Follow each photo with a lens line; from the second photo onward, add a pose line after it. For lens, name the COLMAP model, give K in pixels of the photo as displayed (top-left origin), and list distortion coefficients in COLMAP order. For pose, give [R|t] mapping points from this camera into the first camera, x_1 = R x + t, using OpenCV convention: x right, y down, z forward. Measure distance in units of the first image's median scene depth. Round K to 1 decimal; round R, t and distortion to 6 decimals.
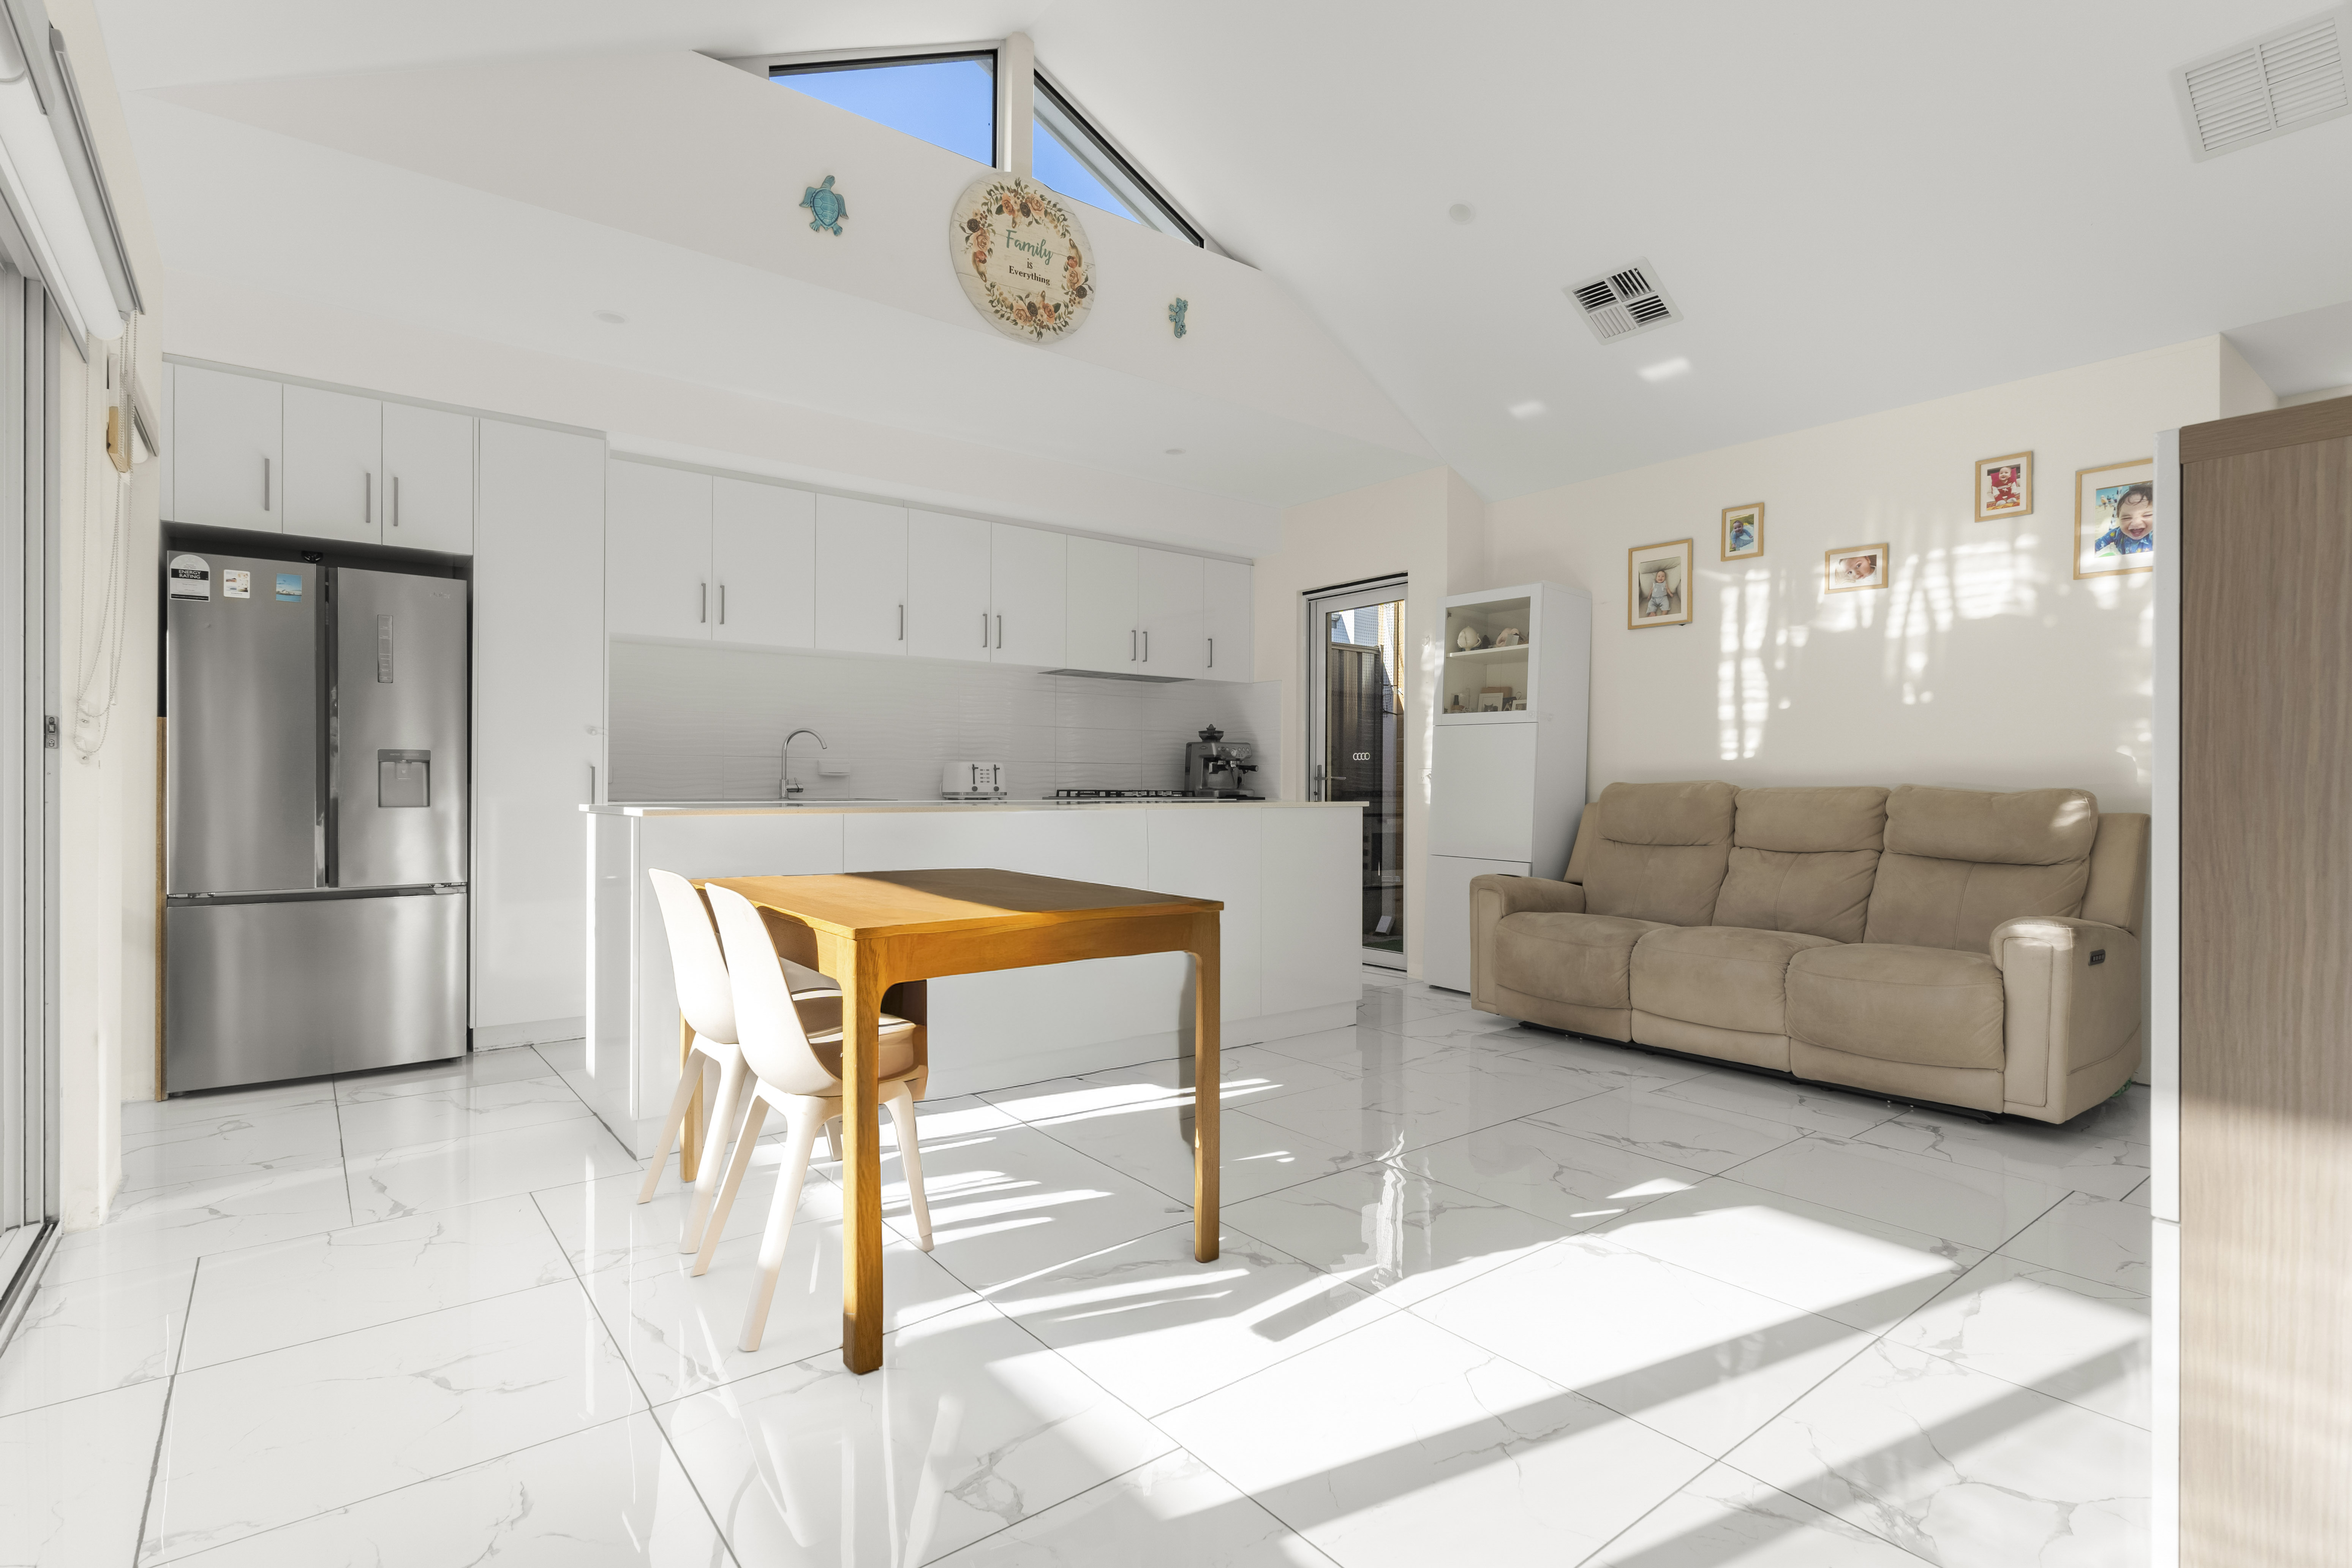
lens RADIAL K [[1124.4, 0, 1187.0], [0, 1124.4, 789.7], [0, 0, 1]] dist [-0.000862, 0.000251]
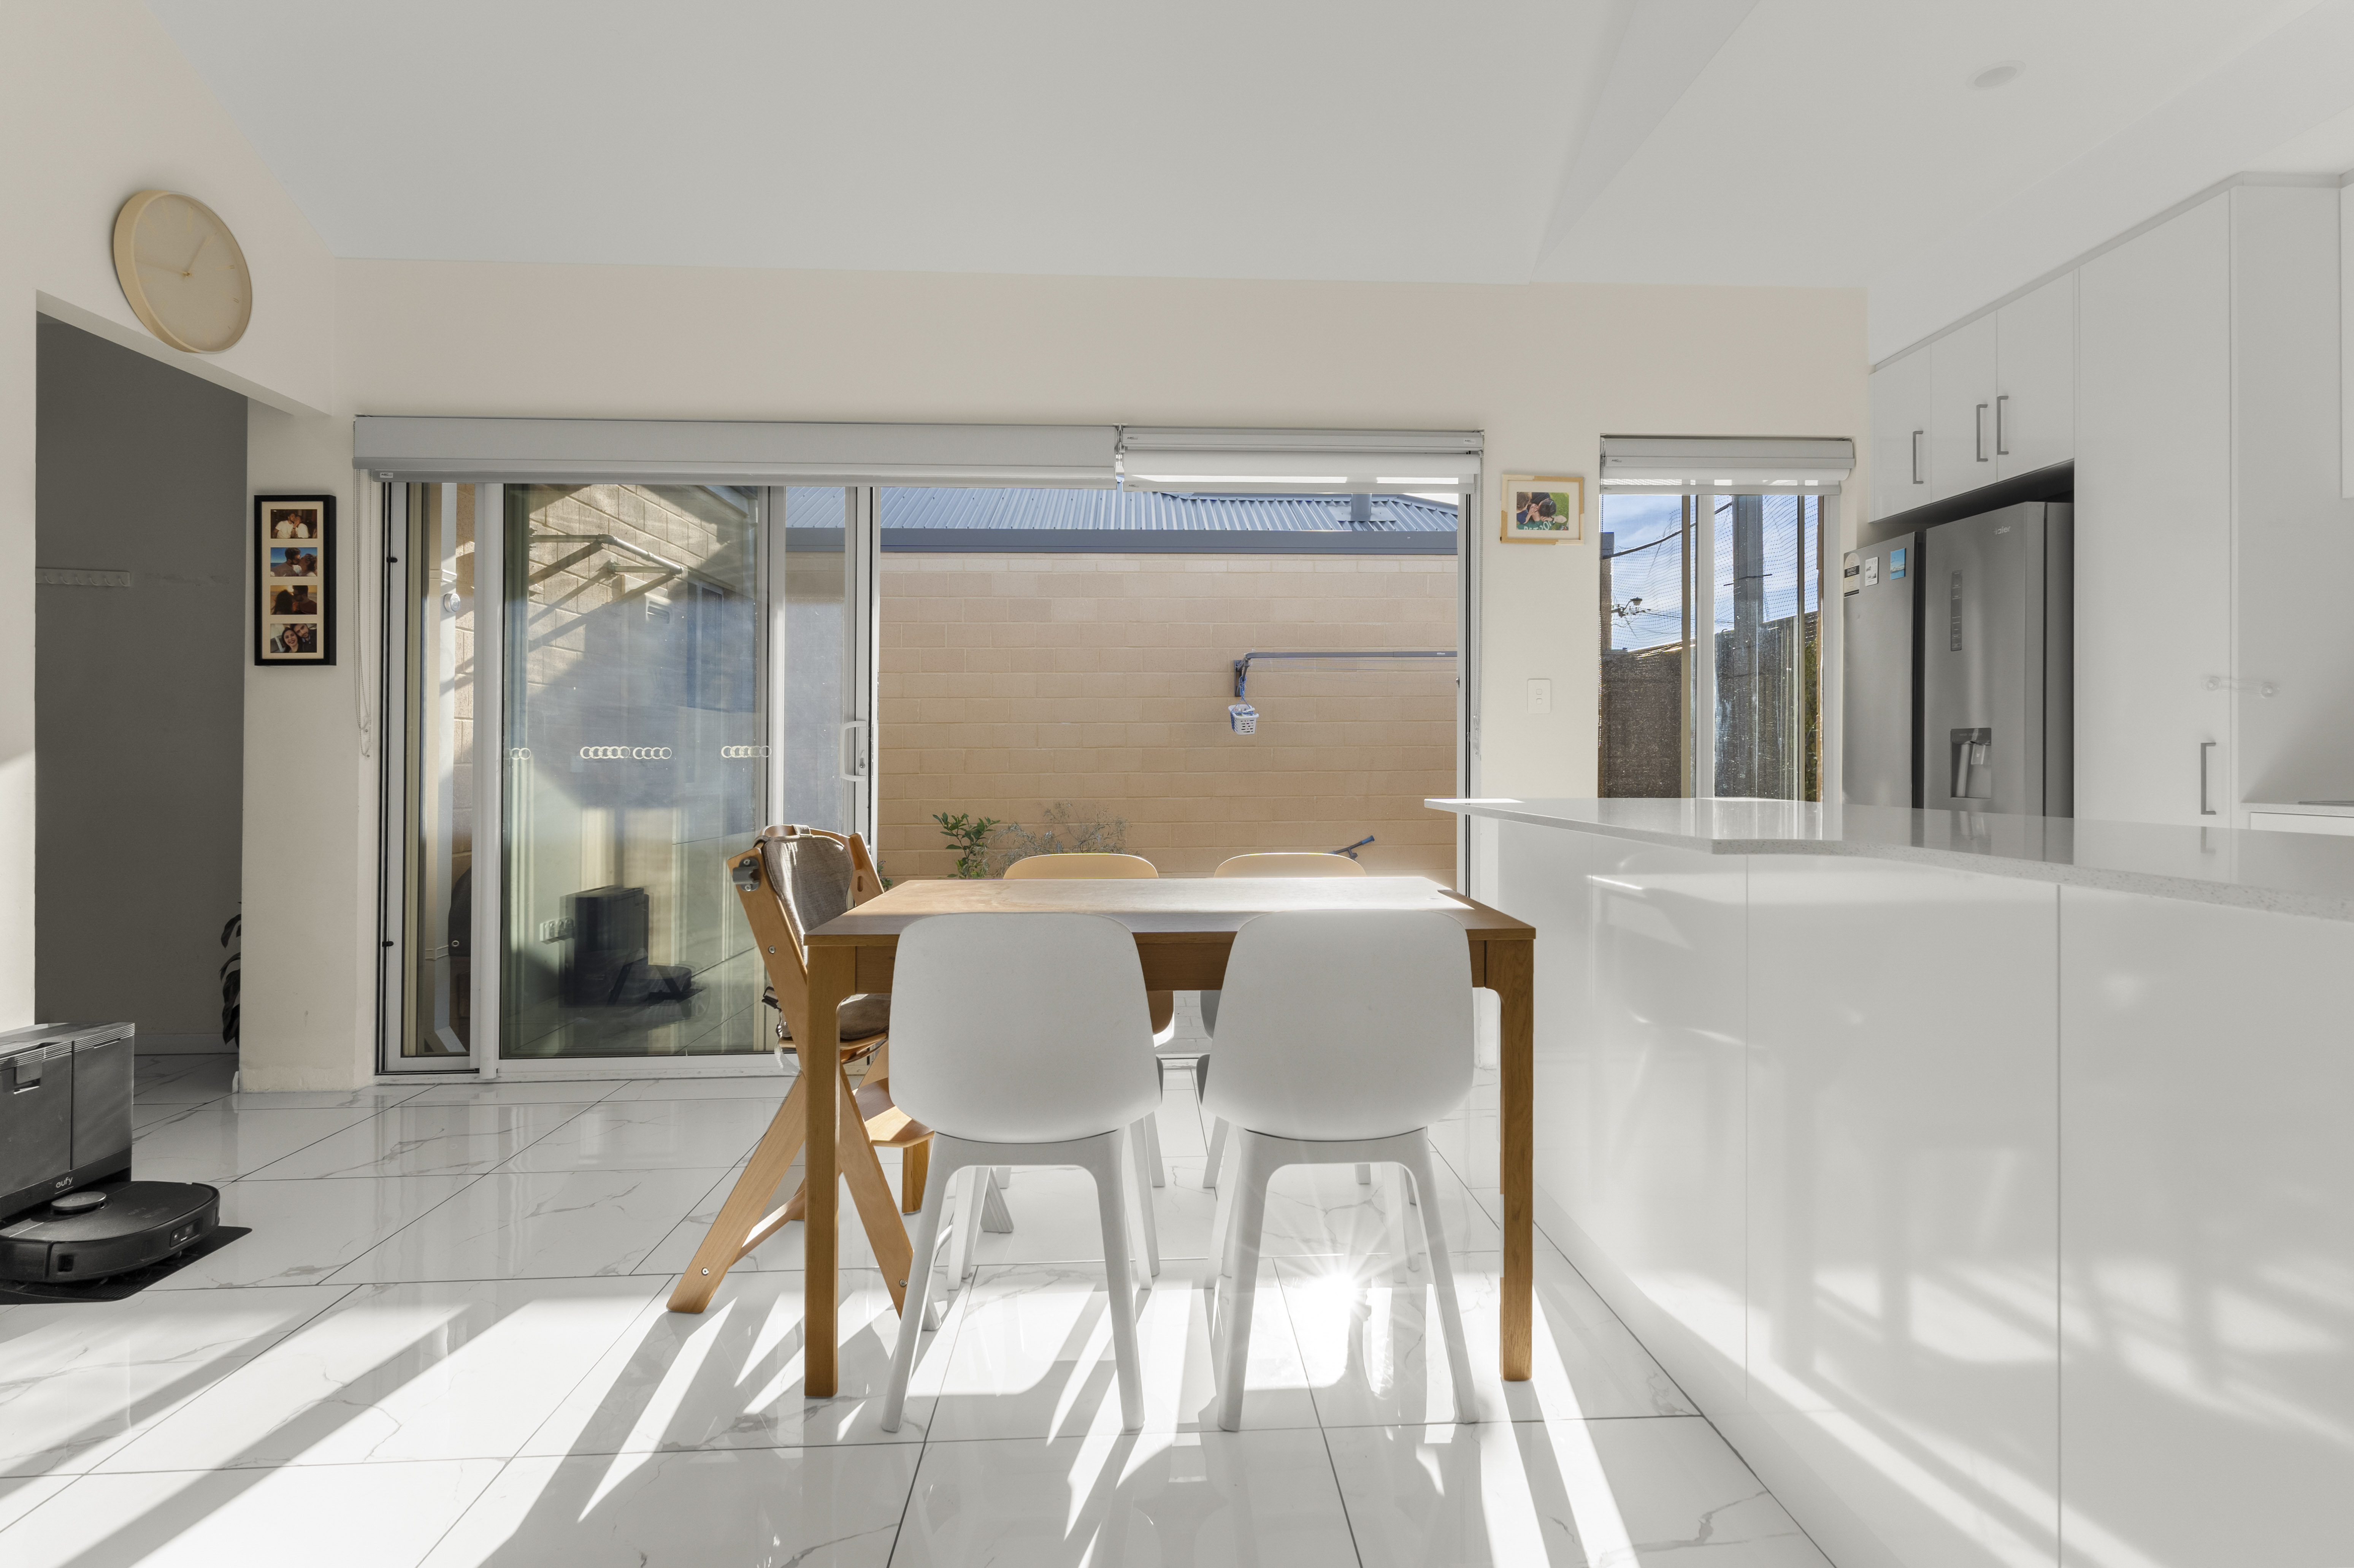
lens RADIAL K [[1140.4, 0, 1187.2], [0, 1140.4, 752.2], [0, 0, 1]] dist [0.001520, 0.001060]
pose [[-0.575071, -0.006046, -0.818081, 0.262714], [-0.002092, 0.999980, -0.005920, -0.010124], [0.818101, -0.001693, -0.575072, 0.821925]]
